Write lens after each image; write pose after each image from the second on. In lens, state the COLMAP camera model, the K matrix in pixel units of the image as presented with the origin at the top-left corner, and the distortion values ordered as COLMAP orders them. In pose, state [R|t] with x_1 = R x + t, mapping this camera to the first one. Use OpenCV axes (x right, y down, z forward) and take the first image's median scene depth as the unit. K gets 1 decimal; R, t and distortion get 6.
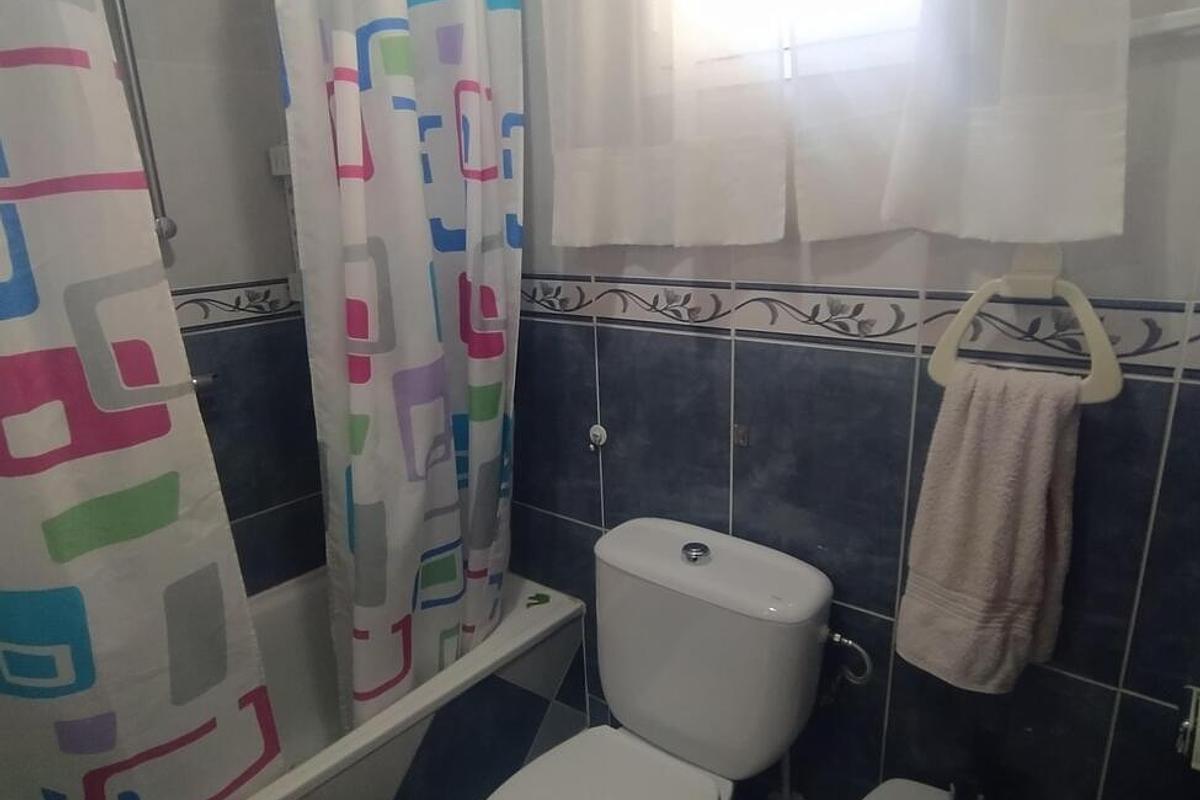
lens RADIAL K [[735.9, 0, 612.7], [0, 735.9, 409.7], [0, 0, 1]] dist [-0.035465, 0.020082]
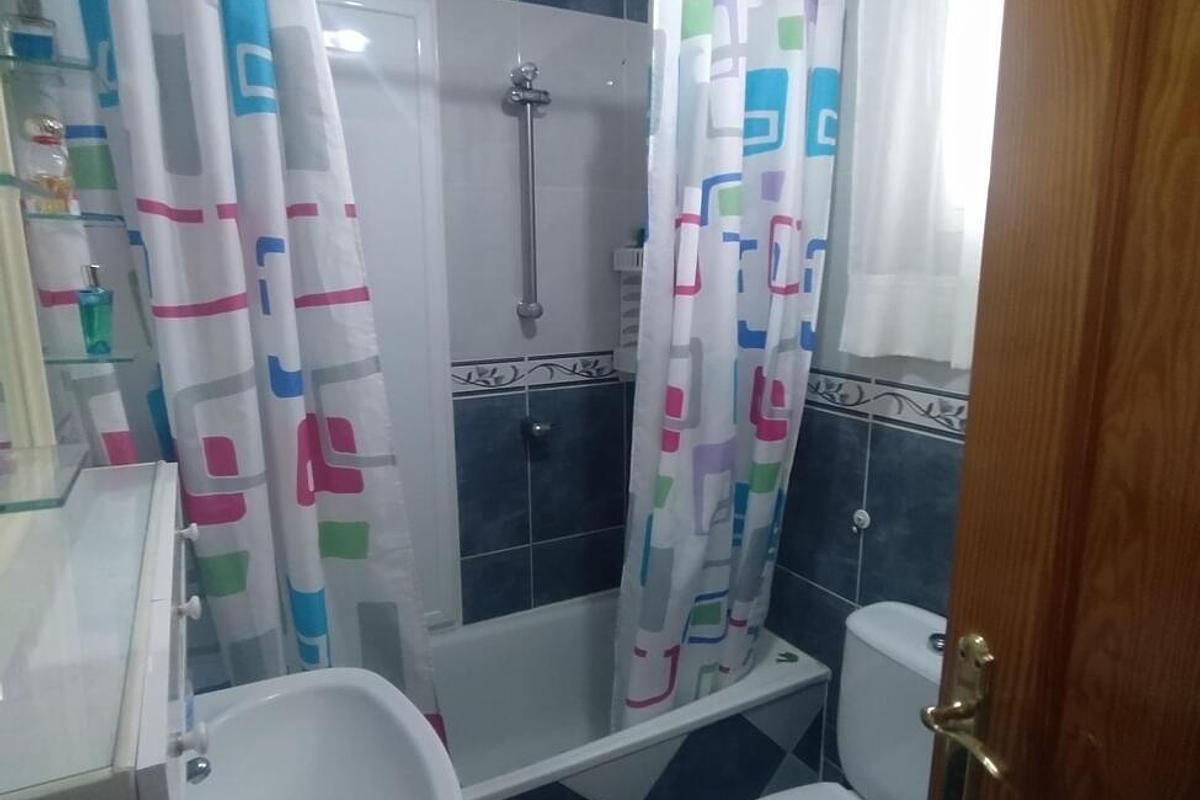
lens RADIAL K [[735.9, 0, 612.7], [0, 735.9, 409.7], [0, 0, 1]] dist [-0.035465, 0.020082]
pose [[0.929380, 0.106656, -0.353379, 0.003962], [-0.131545, 0.990190, -0.047104, -0.029990], [0.344889, 0.090263, 0.934293, -0.189823]]
